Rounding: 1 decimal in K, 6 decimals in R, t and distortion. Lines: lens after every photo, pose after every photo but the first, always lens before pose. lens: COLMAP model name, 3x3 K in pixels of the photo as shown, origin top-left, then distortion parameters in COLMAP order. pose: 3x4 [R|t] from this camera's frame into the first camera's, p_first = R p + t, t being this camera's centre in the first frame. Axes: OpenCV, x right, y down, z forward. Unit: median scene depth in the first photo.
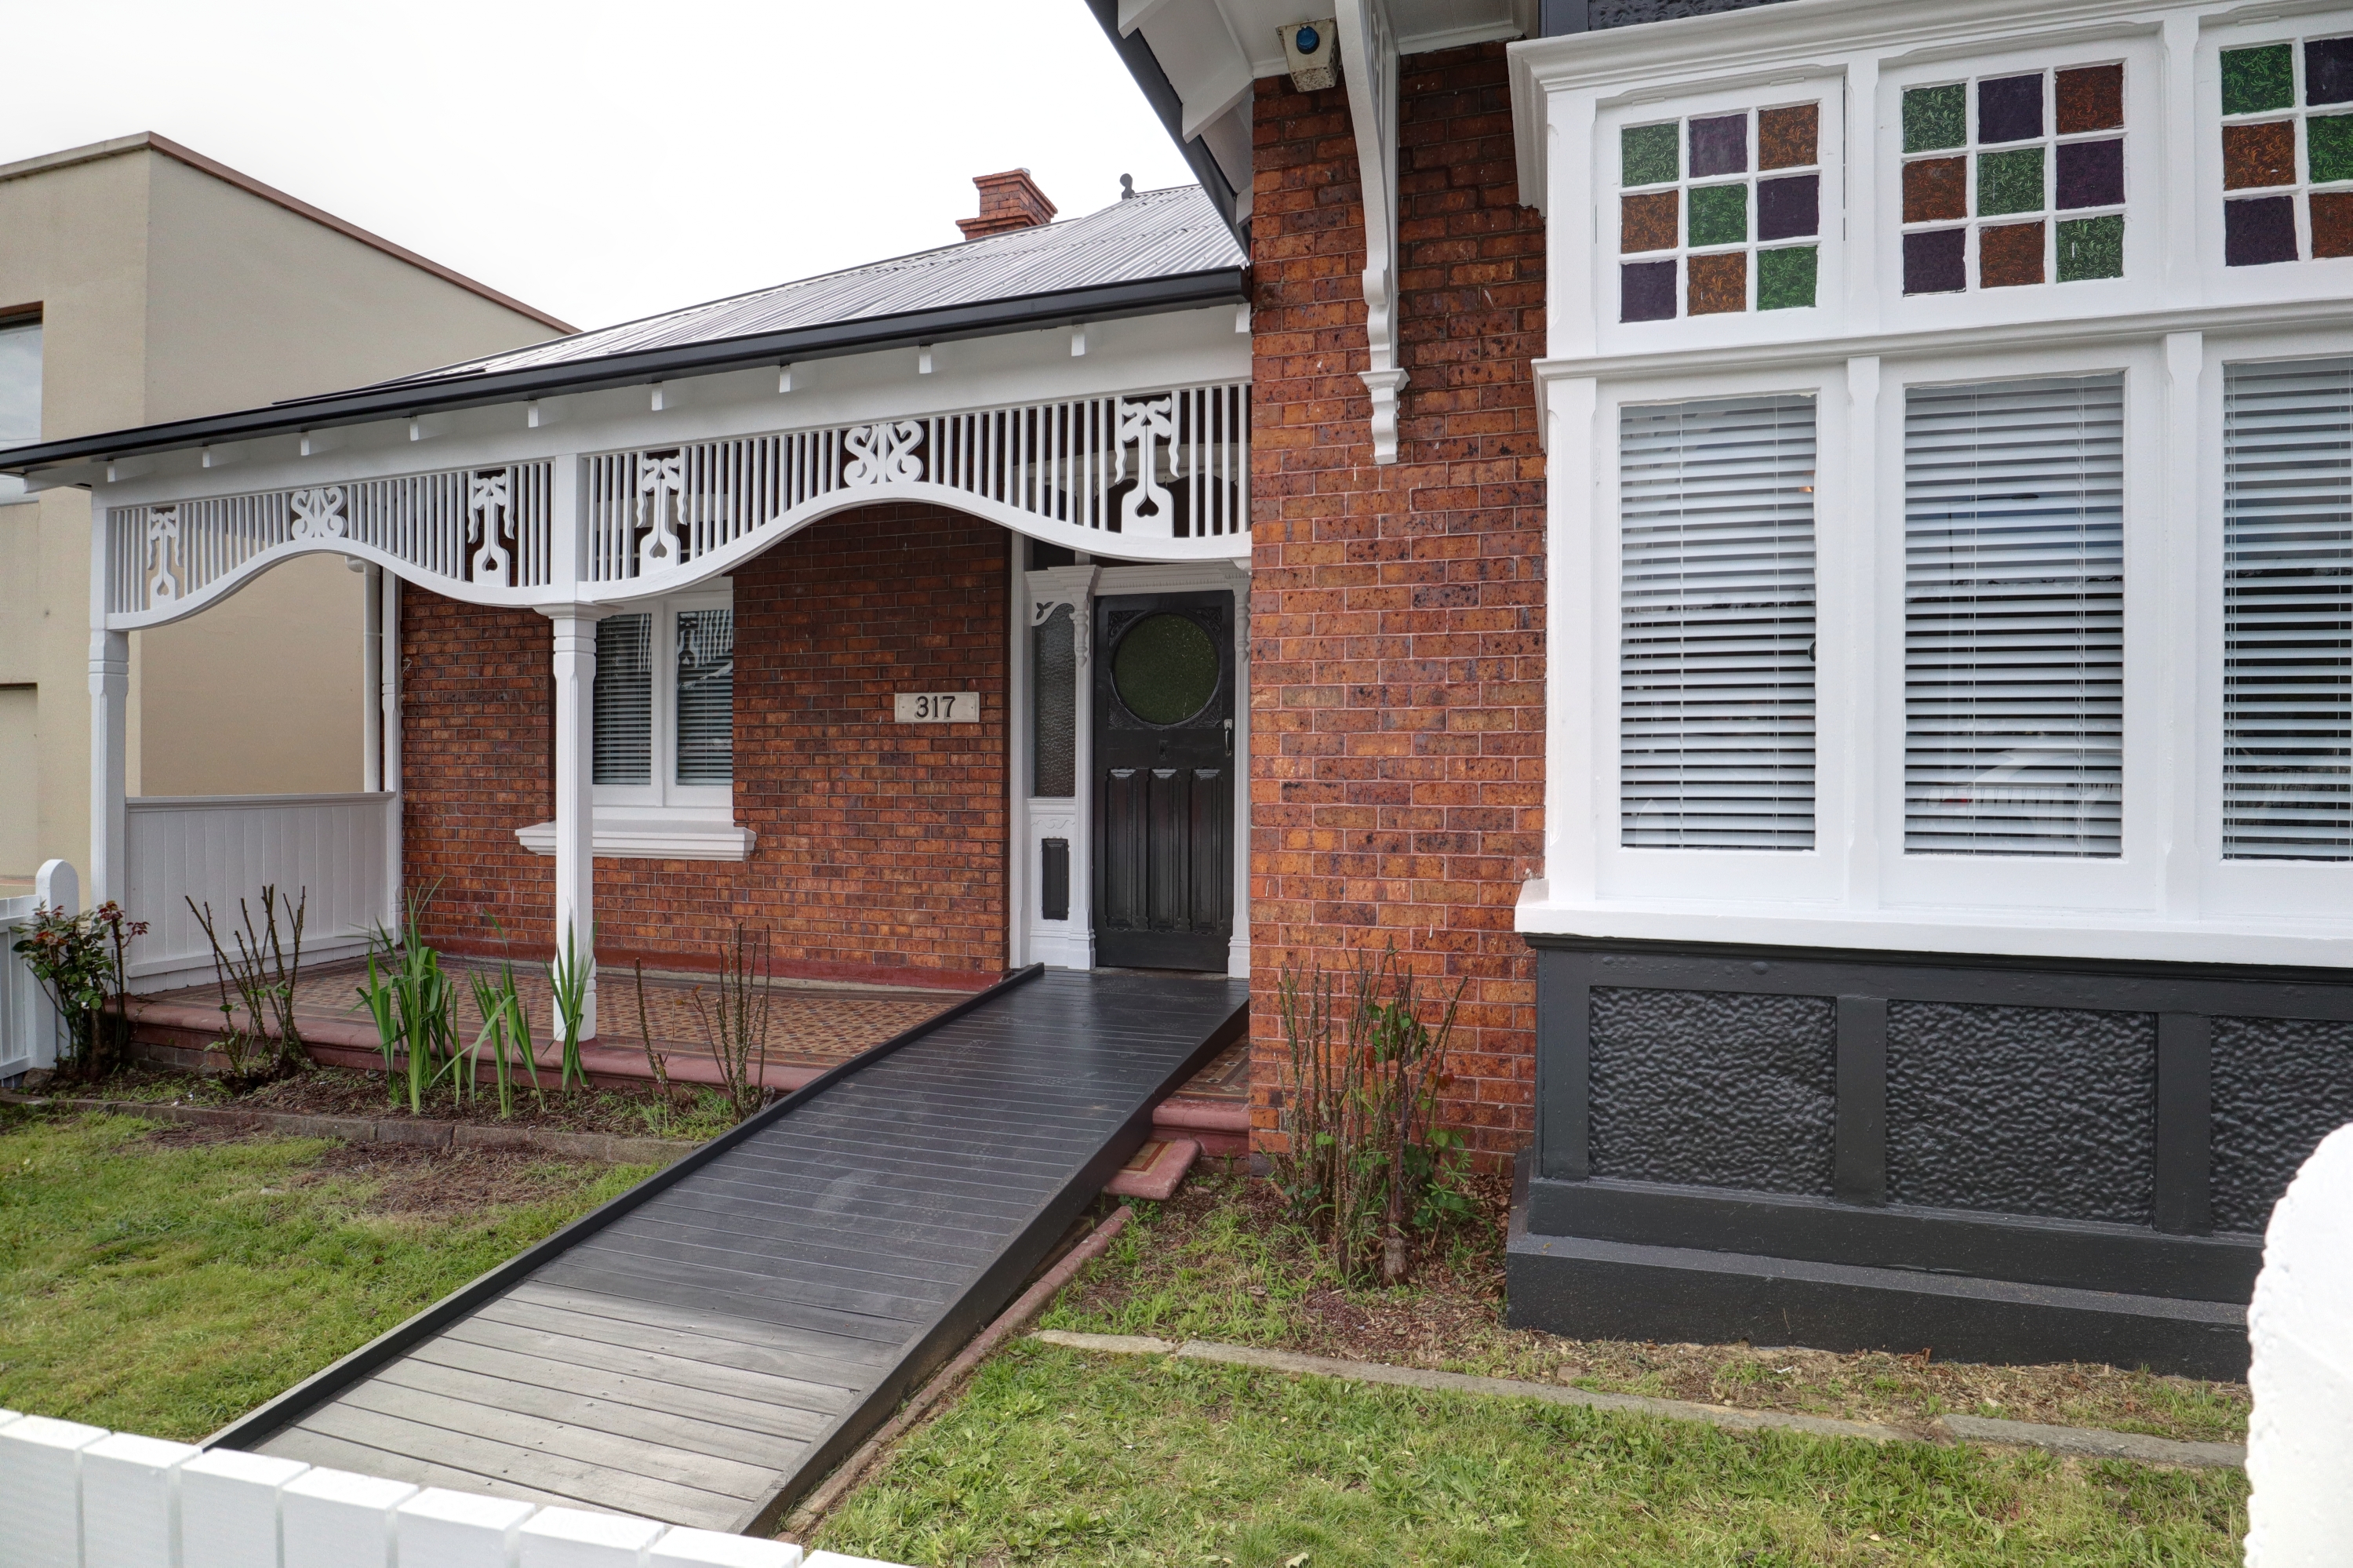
lens RADIAL K [[1181.2, 0, 1184.6], [0, 1181.2, 783.8], [0, 0, 1]] dist [-0.036070, 0.006413]
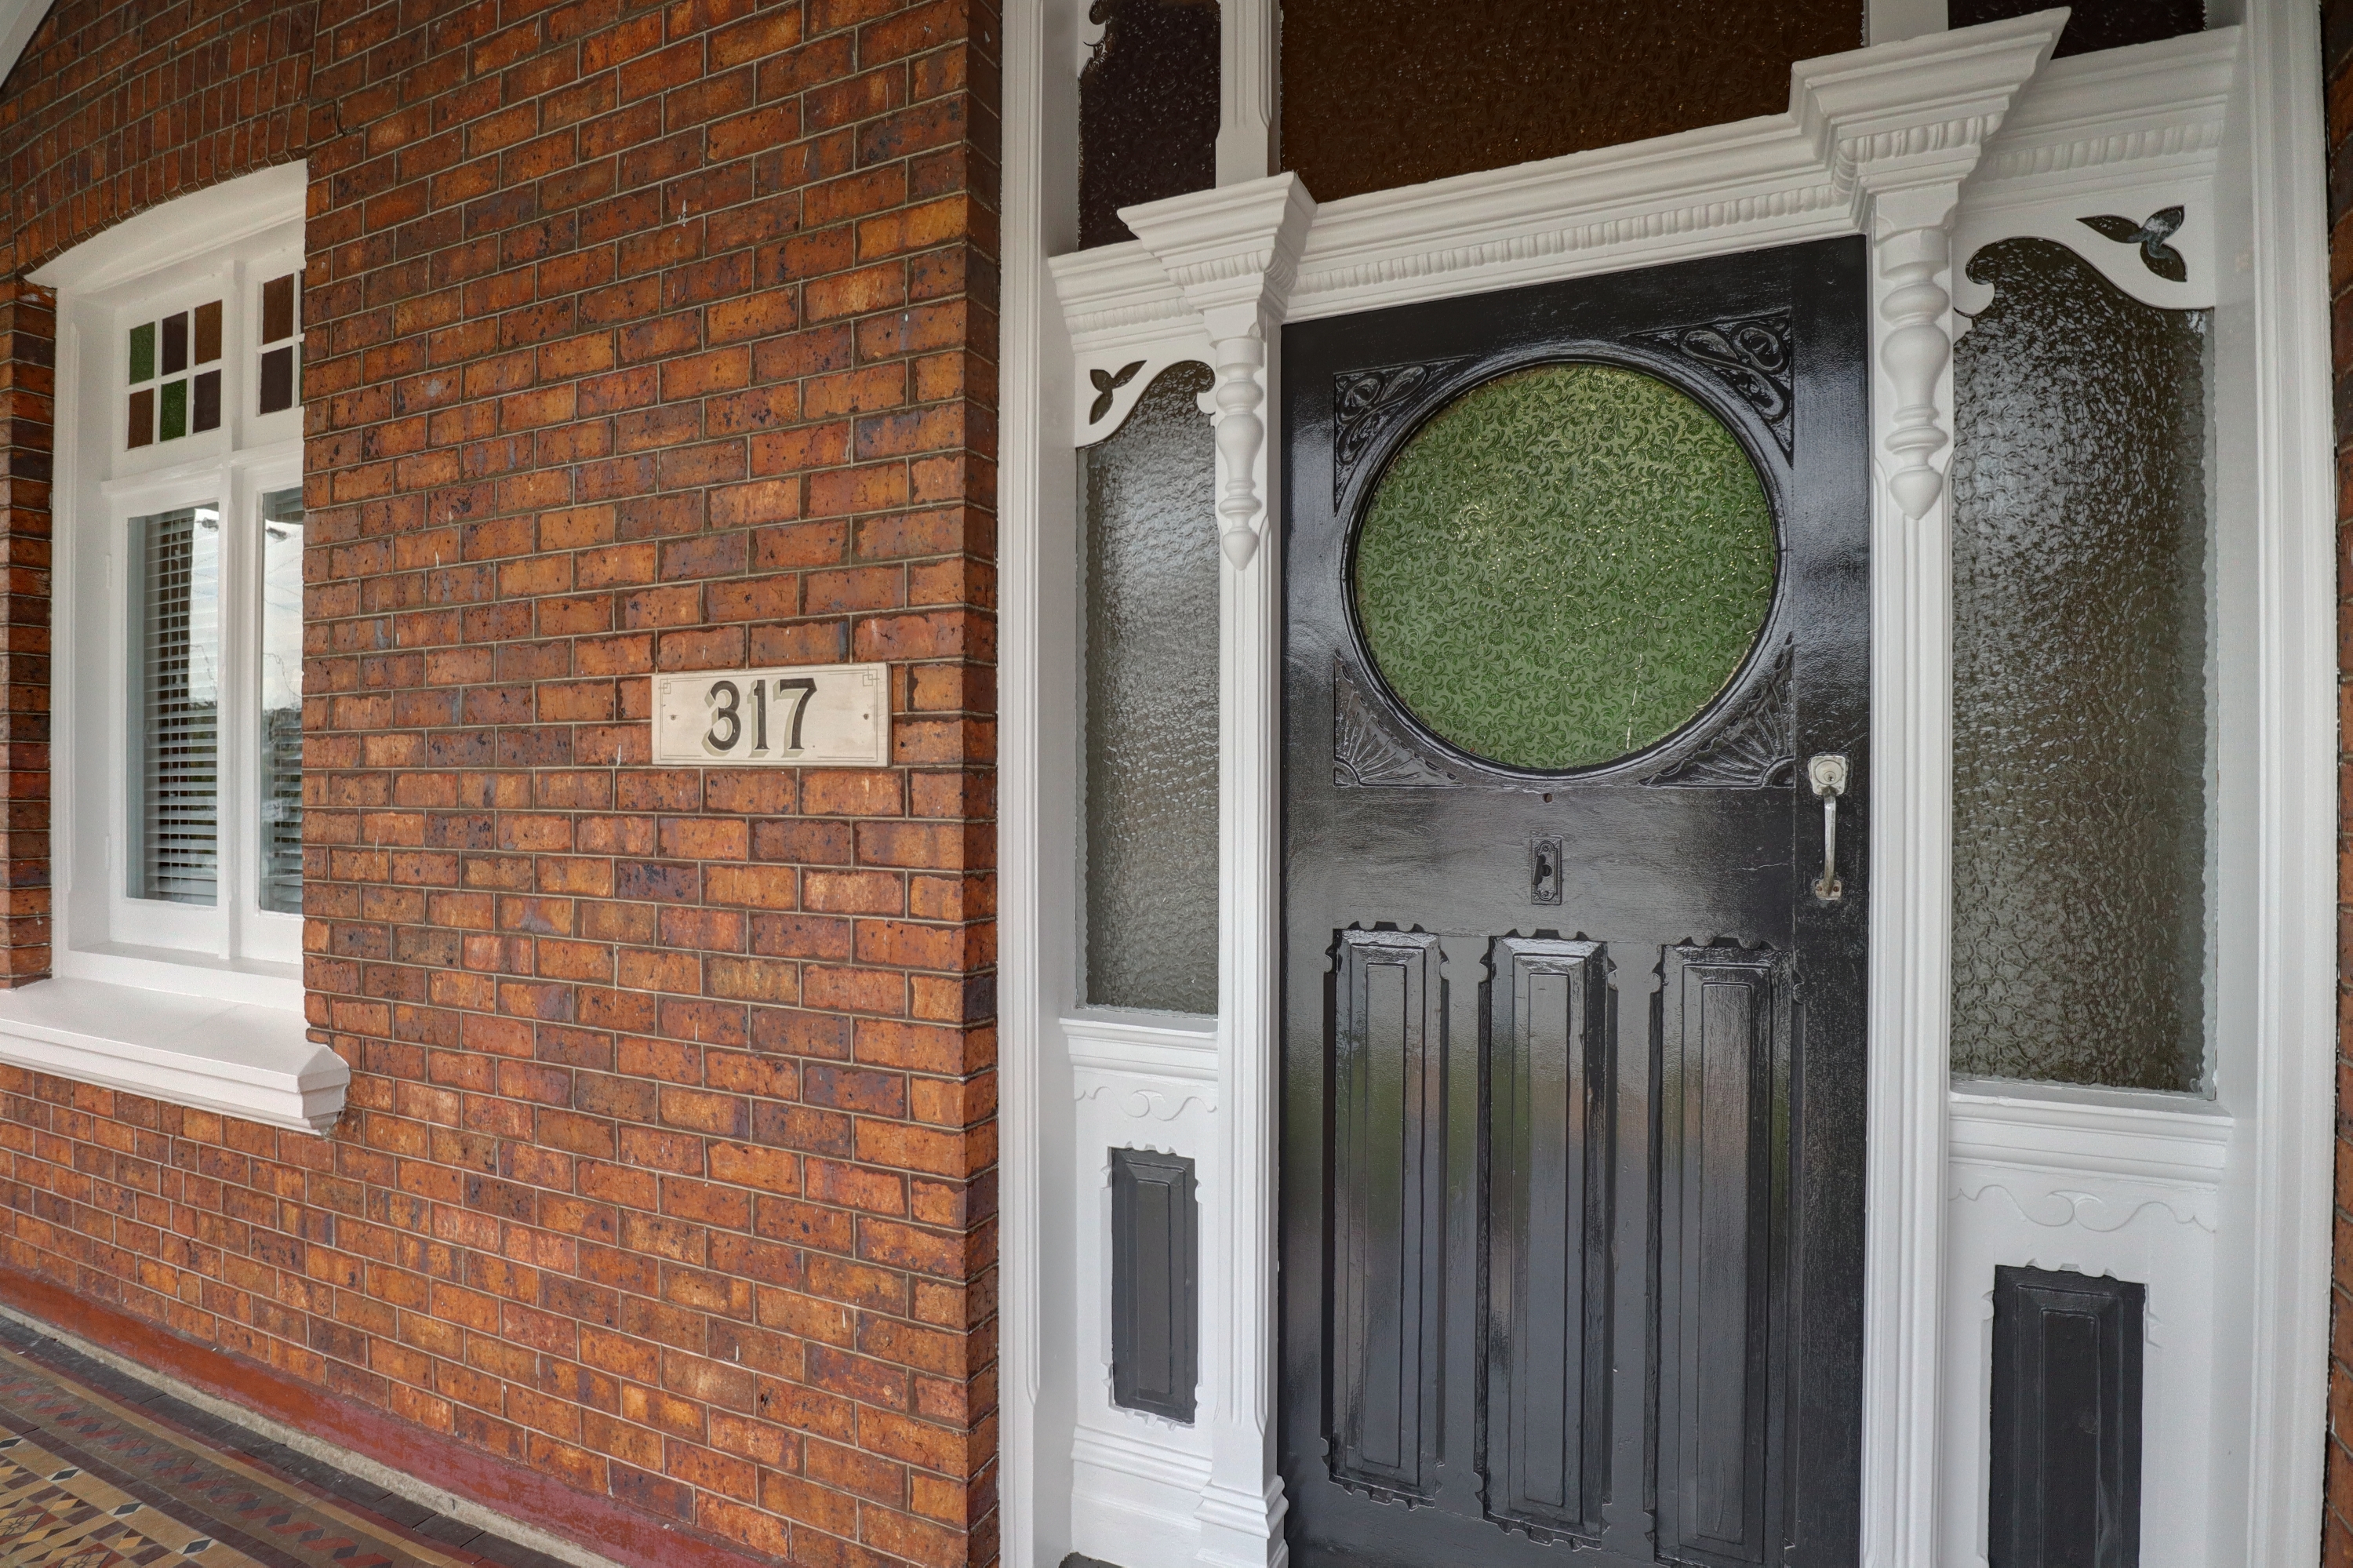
lens RADIAL K [[1181.2, 0, 1184.1], [0, 1181.2, 784.7], [0, 0, 1]] dist [-0.036070, 0.006413]
pose [[0.992543, -0.002065, -0.121880, -0.064986], [0.001610, 0.999991, -0.003827, -0.045312], [0.121887, 0.003602, 0.992537, 0.702348]]
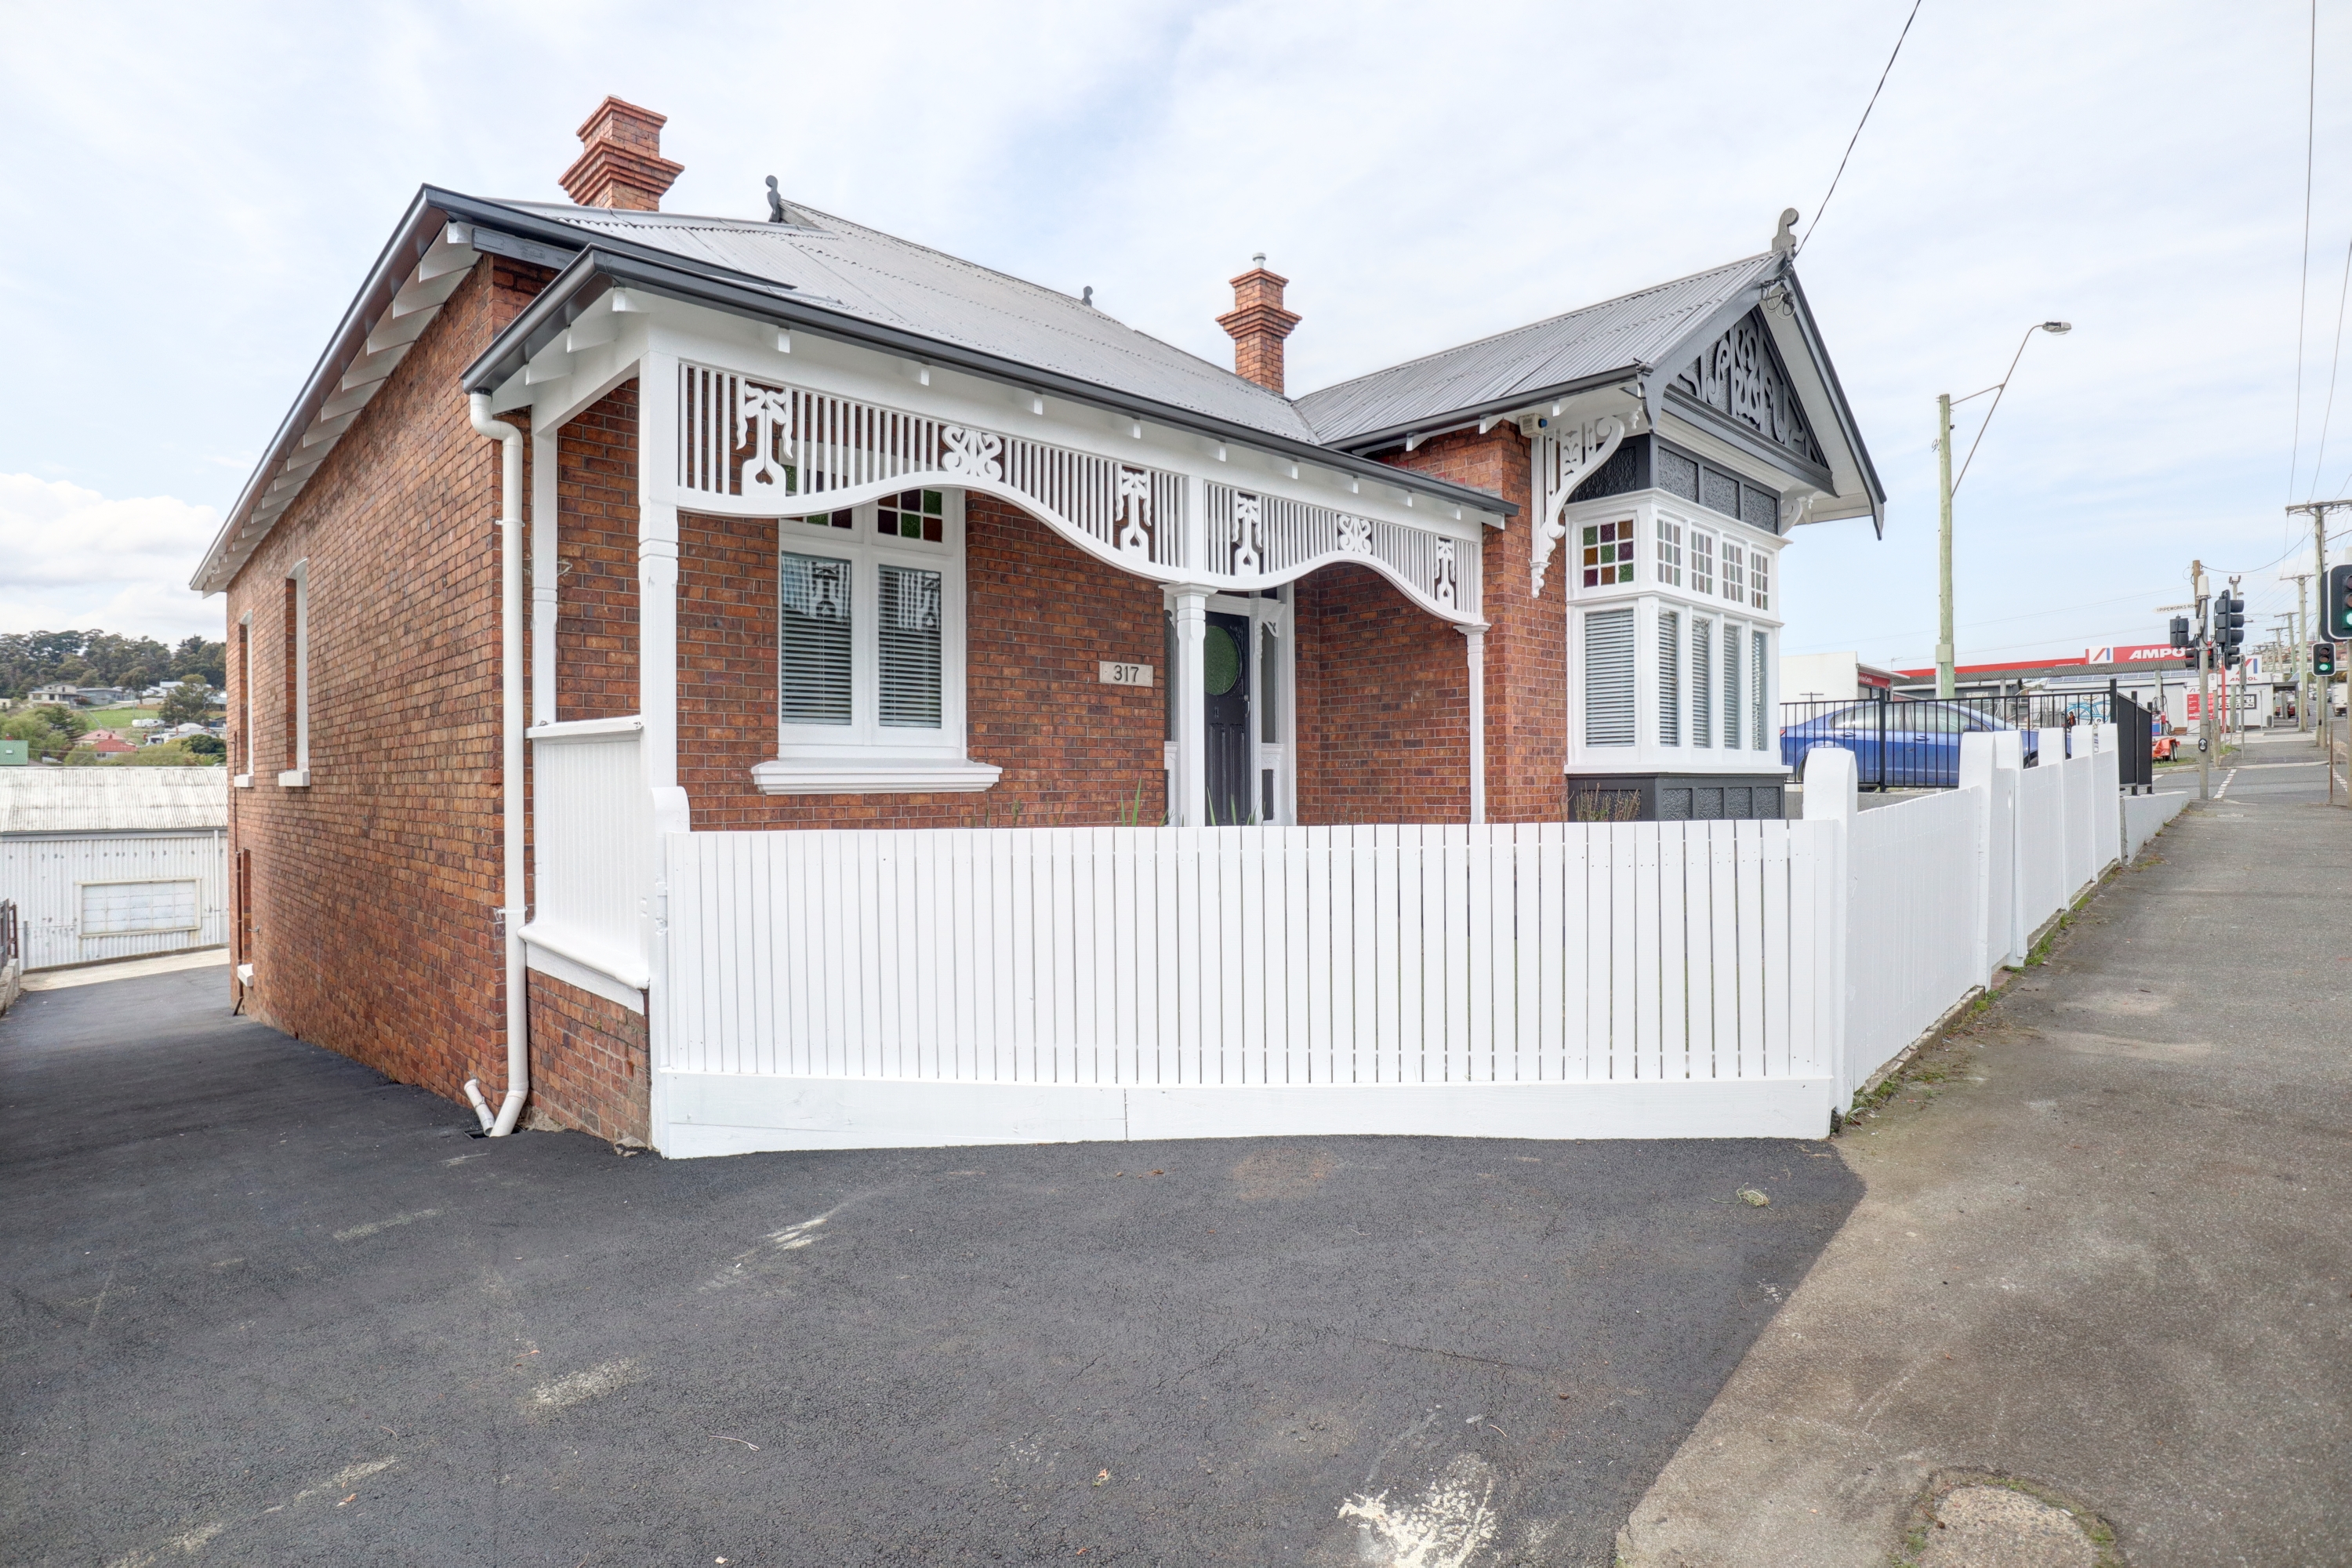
lens RADIAL K [[1180.6, 0, 1198.0], [0, 1180.6, 783.2], [0, 0, 1]] dist [-0.036070, 0.006413]
pose [[0.473662, -0.010319, 0.880646, -1.371504], [0.011524, 0.999918, 0.005518, 0.055839], [-0.880631, 0.007535, 0.473742, 0.267759]]
